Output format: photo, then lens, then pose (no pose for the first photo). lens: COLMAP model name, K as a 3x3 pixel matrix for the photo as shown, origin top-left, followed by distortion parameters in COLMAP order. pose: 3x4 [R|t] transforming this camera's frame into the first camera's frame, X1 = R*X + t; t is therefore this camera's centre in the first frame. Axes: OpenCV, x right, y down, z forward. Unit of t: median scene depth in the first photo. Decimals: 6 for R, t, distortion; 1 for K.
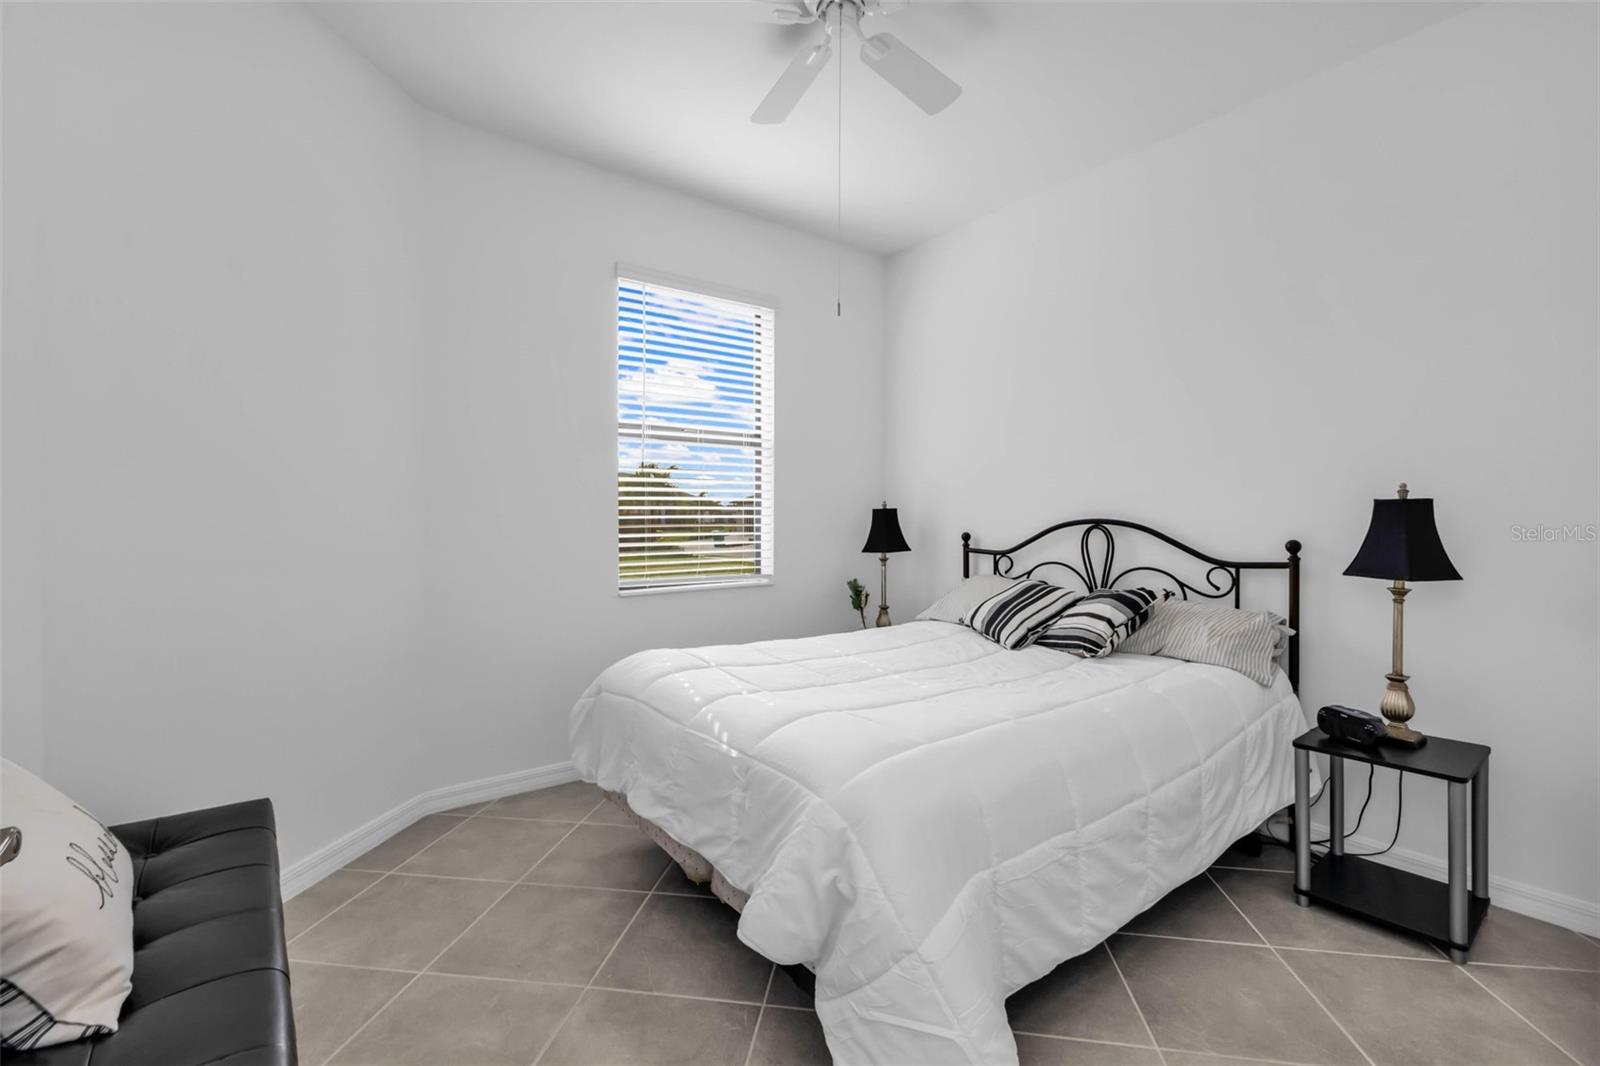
lens RADIAL K [[698.1, 0, 802.1], [0, 698.1, 524.1], [0, 0, 1]] dist [0.008543, -0.000550]
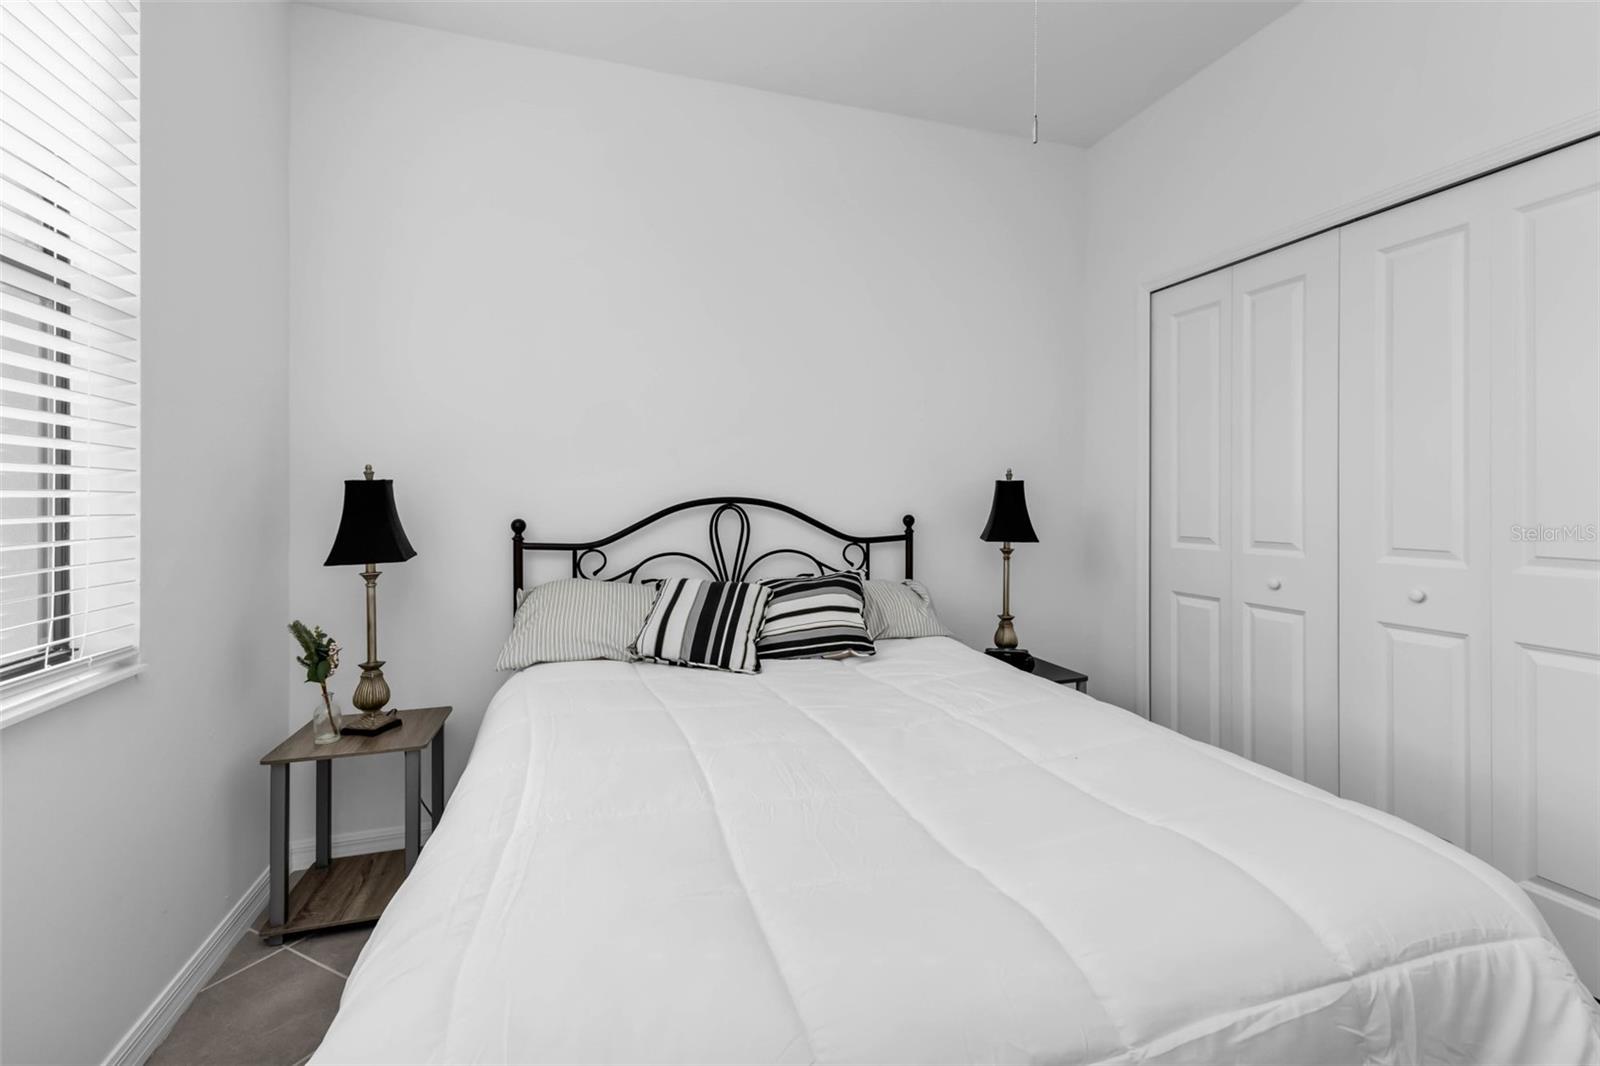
lens RADIAL K [[698.1, 0, 802.1], [0, 698.1, 524.1], [0, 0, 1]] dist [0.008543, -0.000550]
pose [[0.330278, -0.039352, 0.943063, -0.378908], [0.012878, 0.999225, 0.037186, -0.006159], [-0.943796, -0.000136, 0.330529, 0.690283]]
